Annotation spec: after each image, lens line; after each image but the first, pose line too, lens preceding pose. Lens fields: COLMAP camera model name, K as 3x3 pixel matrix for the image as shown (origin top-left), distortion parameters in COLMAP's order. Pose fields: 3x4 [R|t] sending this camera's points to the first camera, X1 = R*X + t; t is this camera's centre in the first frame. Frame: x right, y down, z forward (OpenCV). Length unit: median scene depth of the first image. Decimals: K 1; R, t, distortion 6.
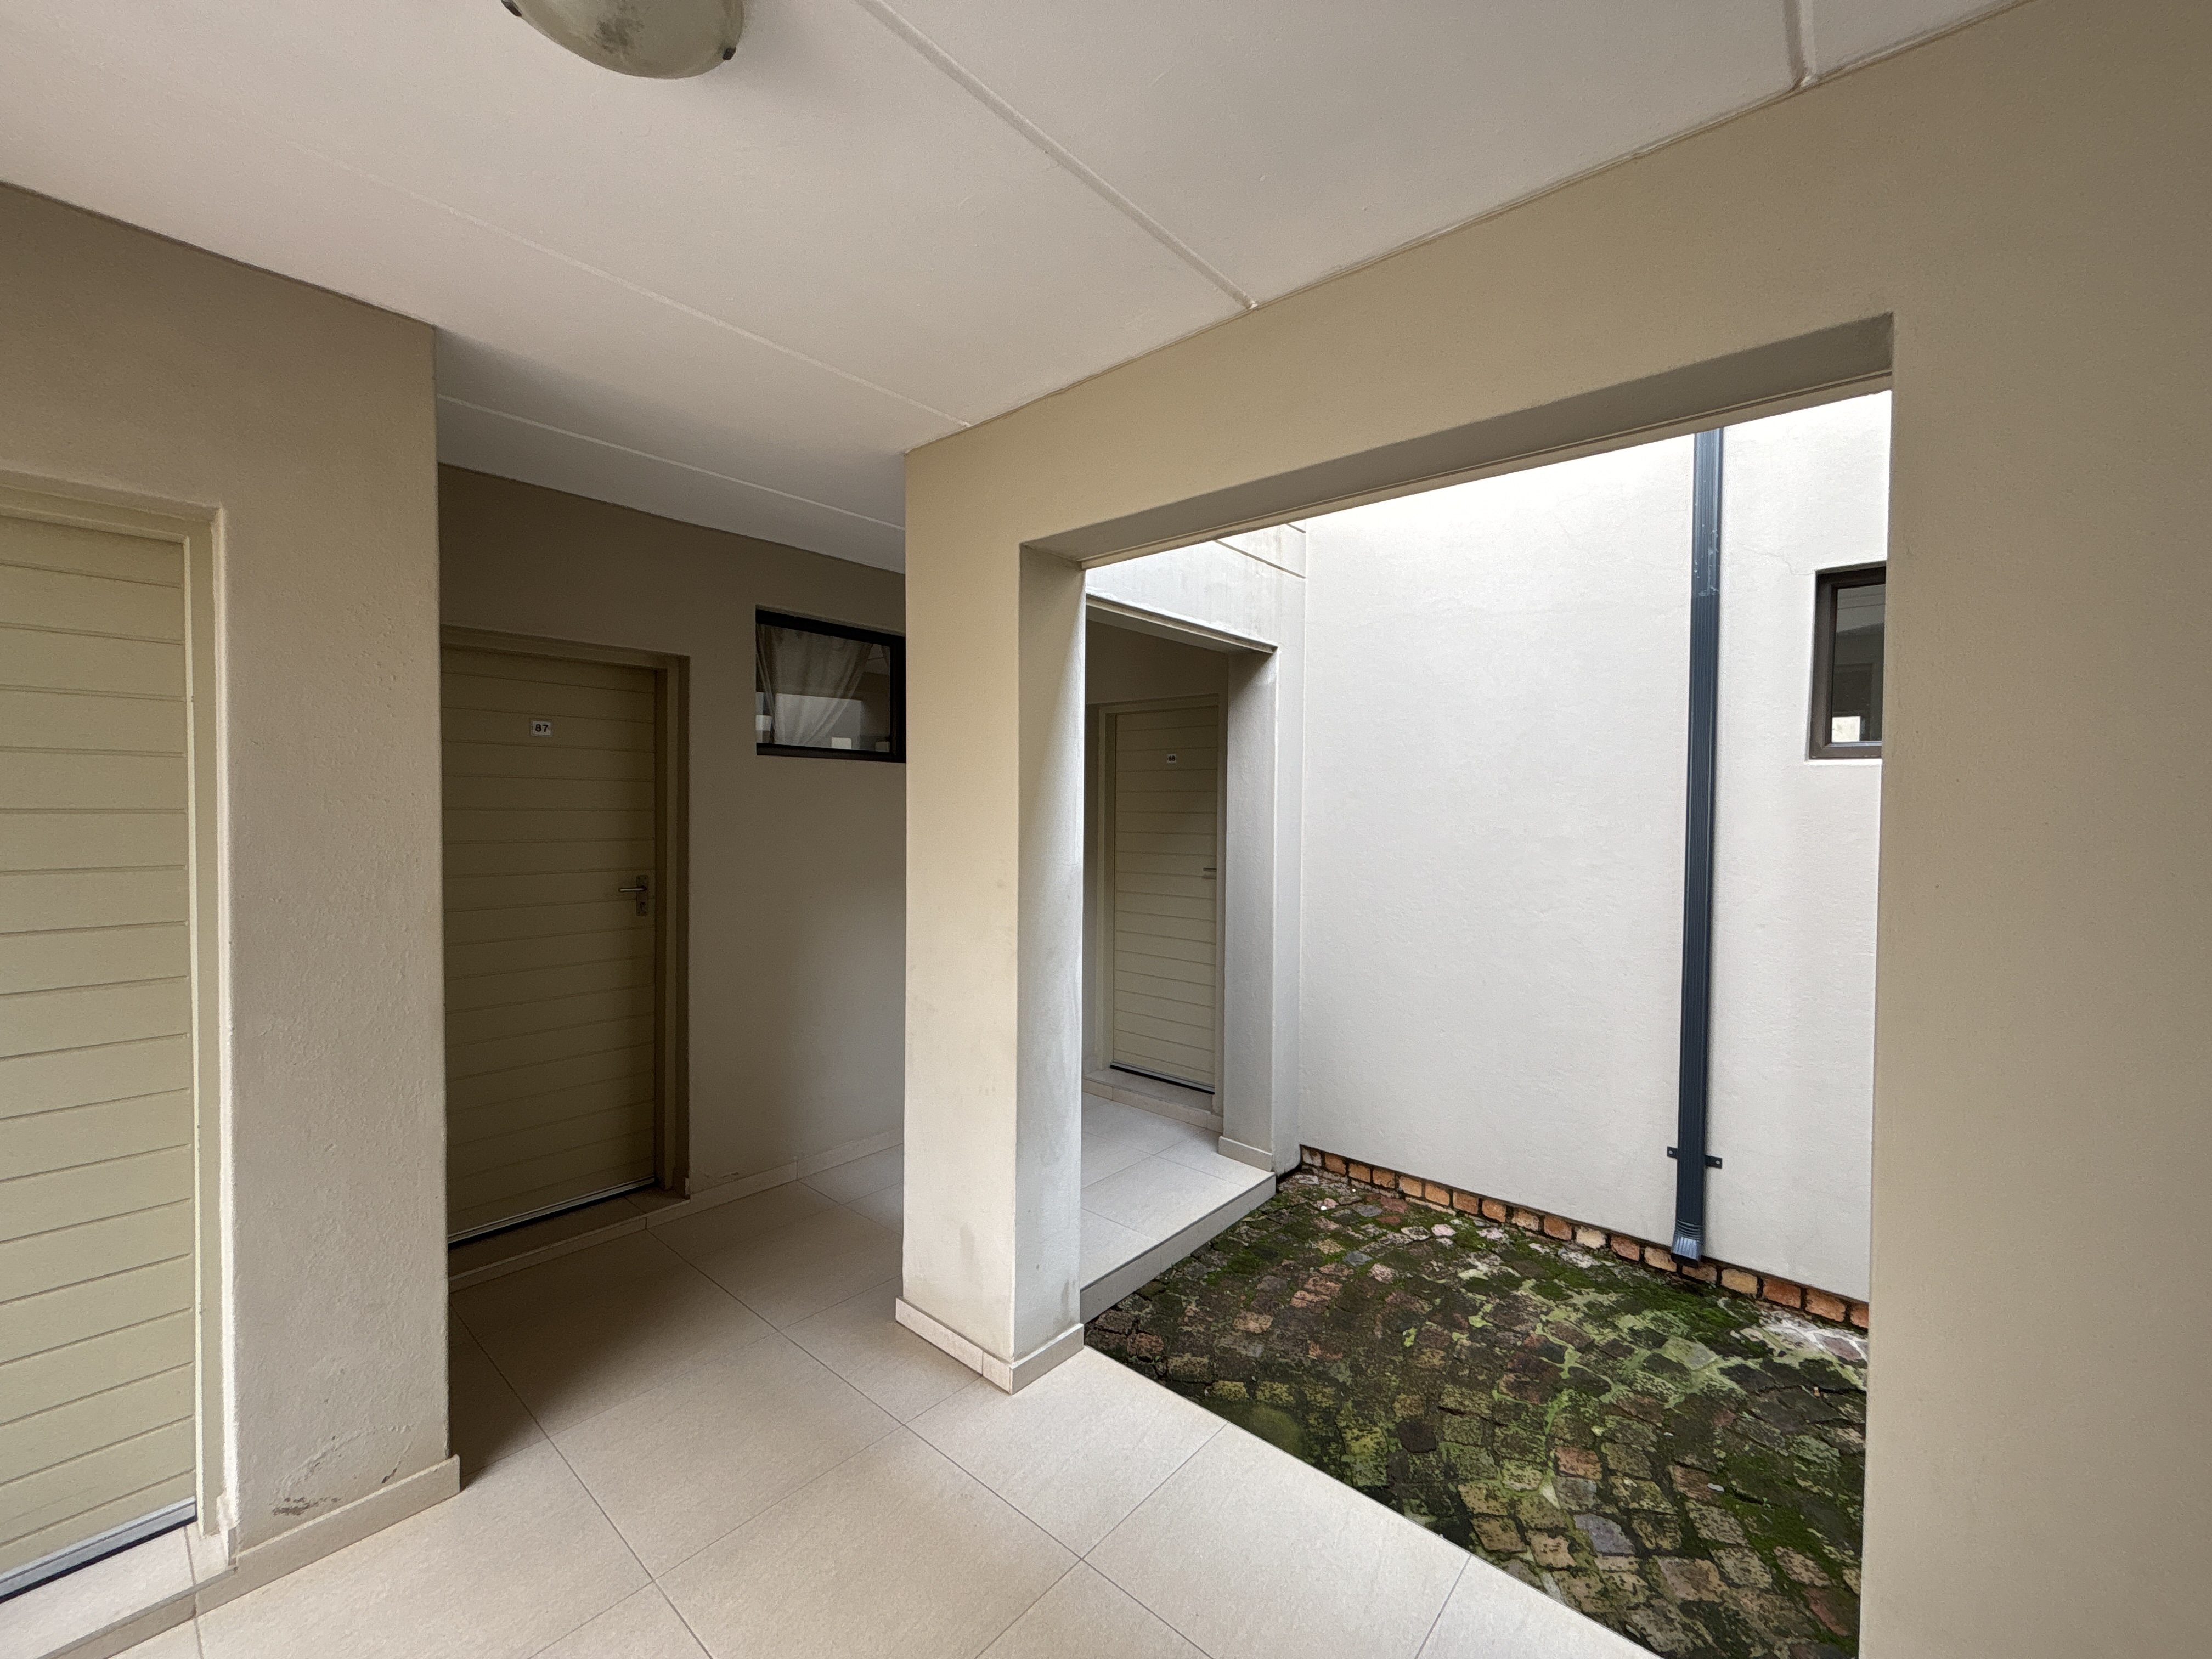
lens RADIAL K [[885.9, 0, 1105.3], [0, 885.9, 826.2], [0, 0, 1]] dist [-0.002023, 0.000511]
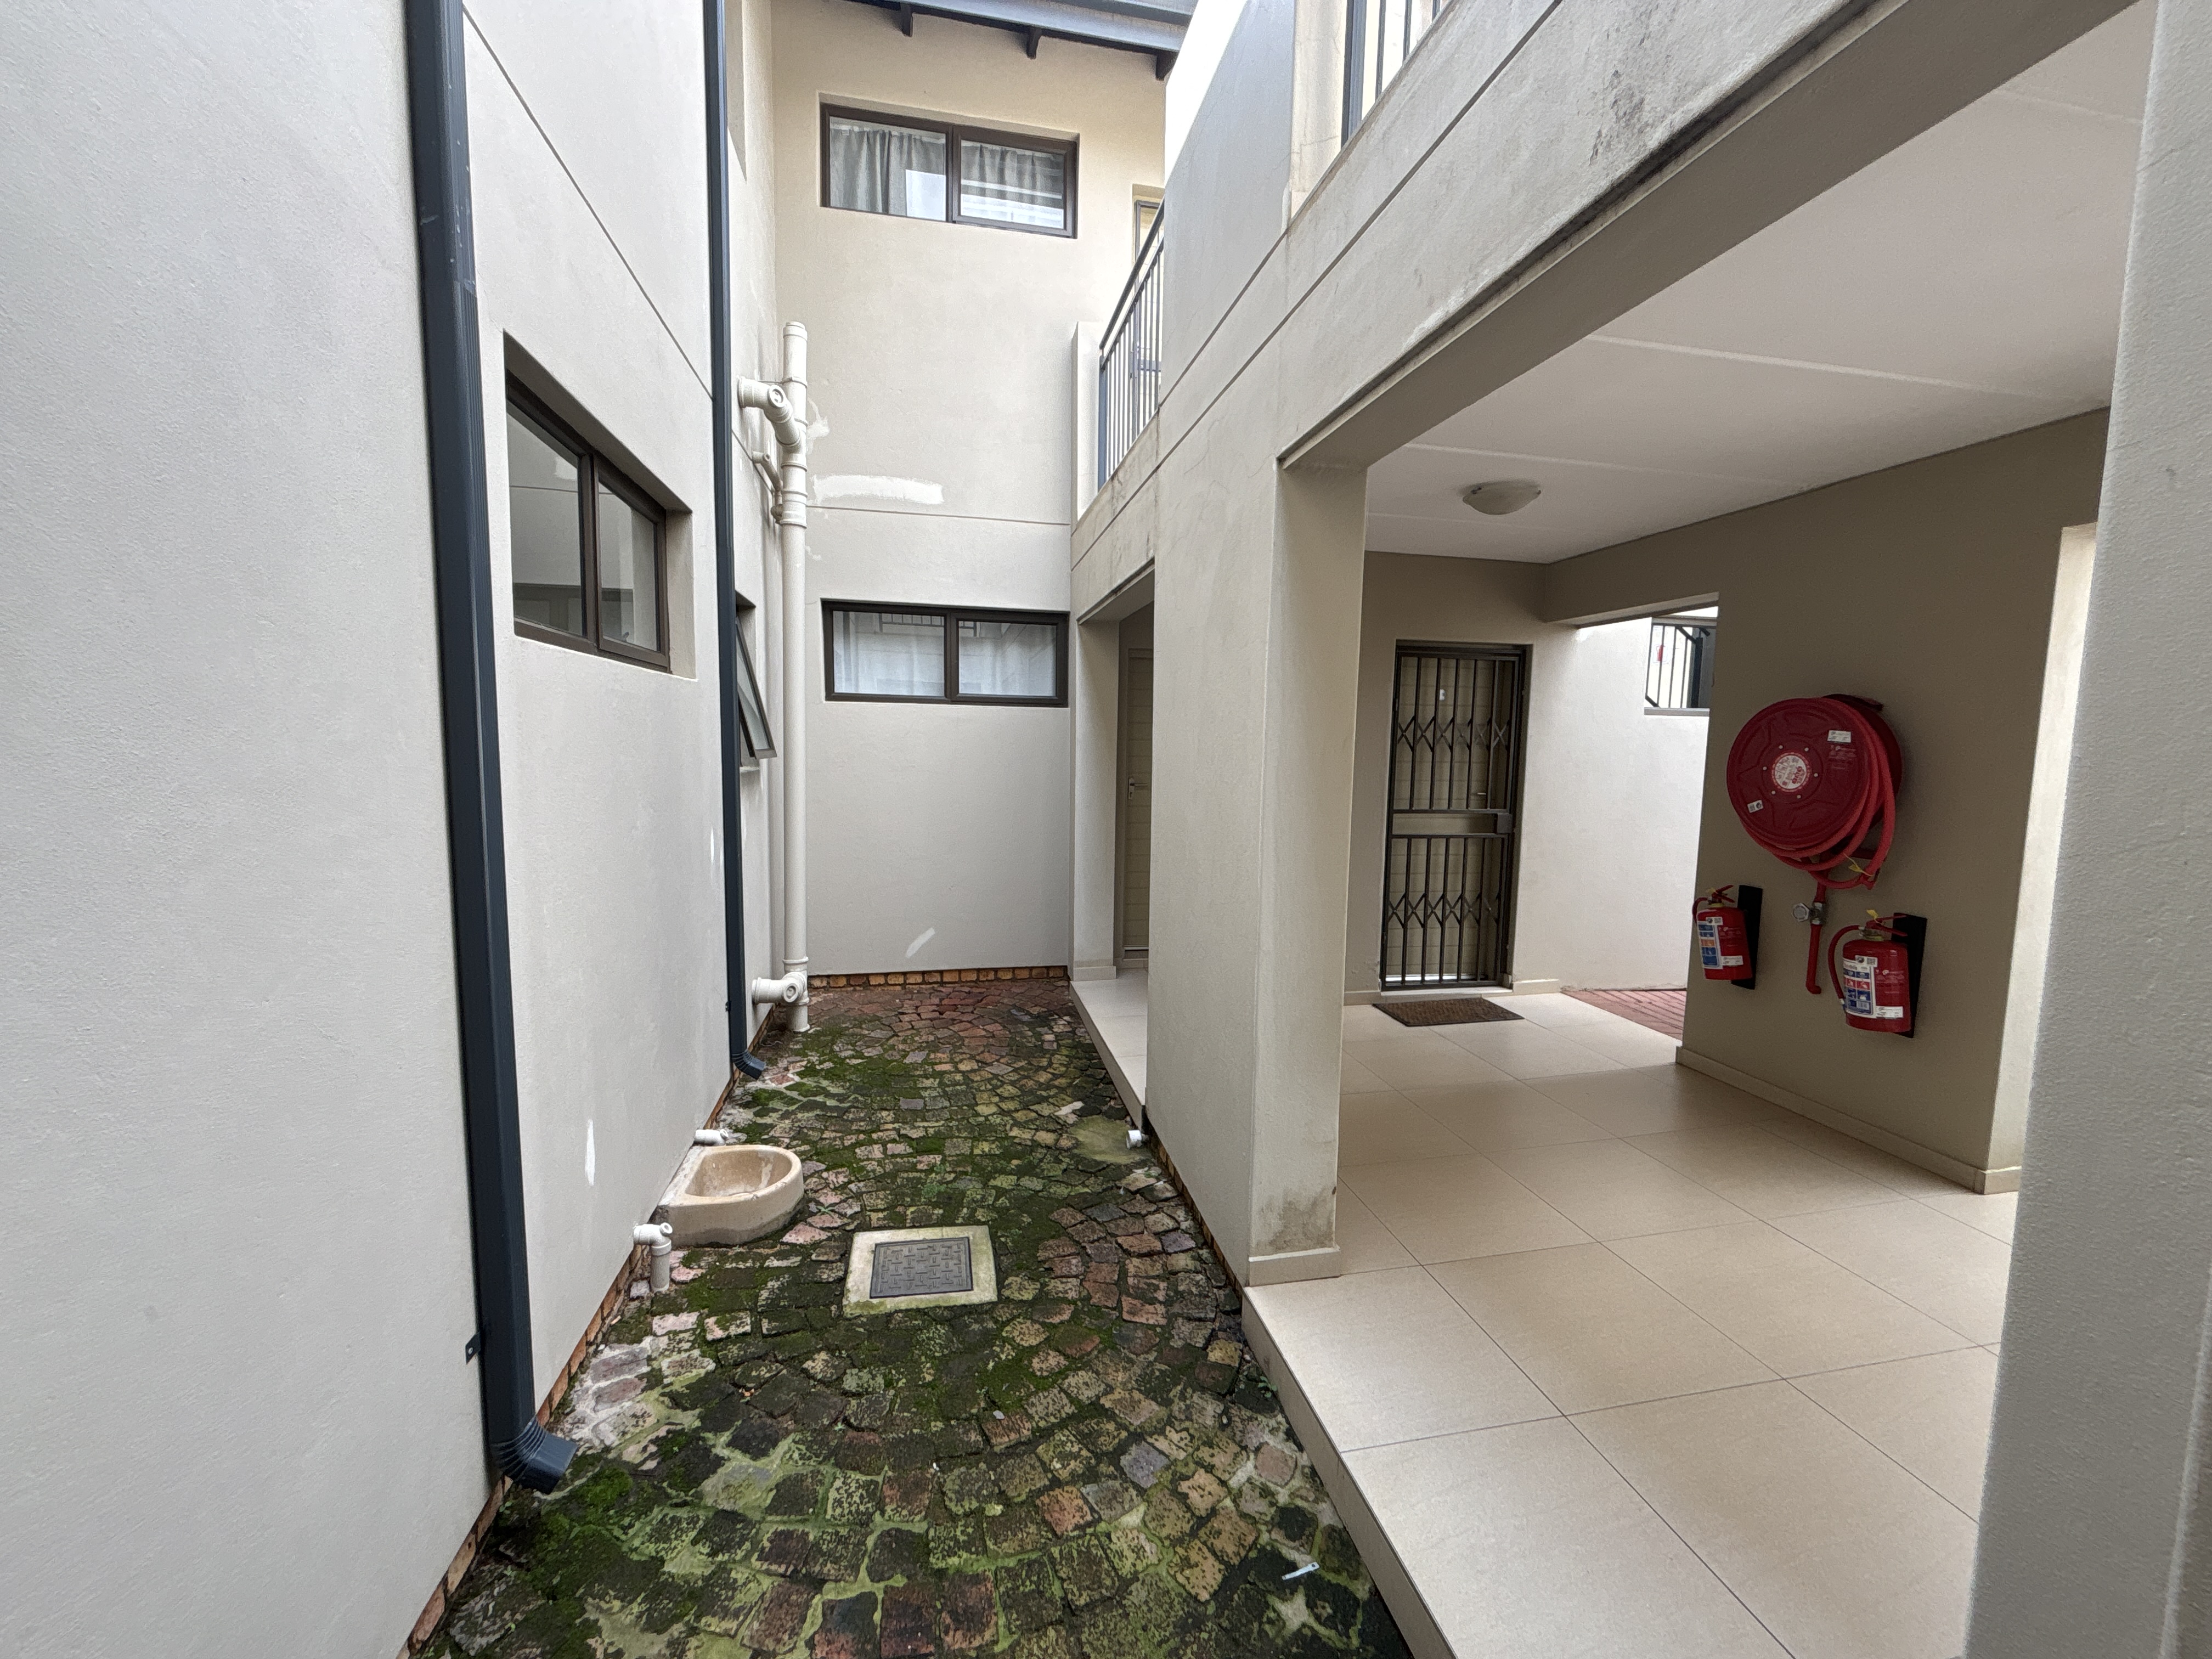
lens RADIAL K [[885.9, 0, 1106.9], [0, 885.9, 825.5], [0, 0, 1]] dist [-0.002023, 0.000511]
pose [[-0.791576, -0.076909, 0.606211, 0.049157], [-0.009595, 0.993490, 0.113513, -0.013584], [-0.610995, 0.084038, -0.787161, 1.580597]]
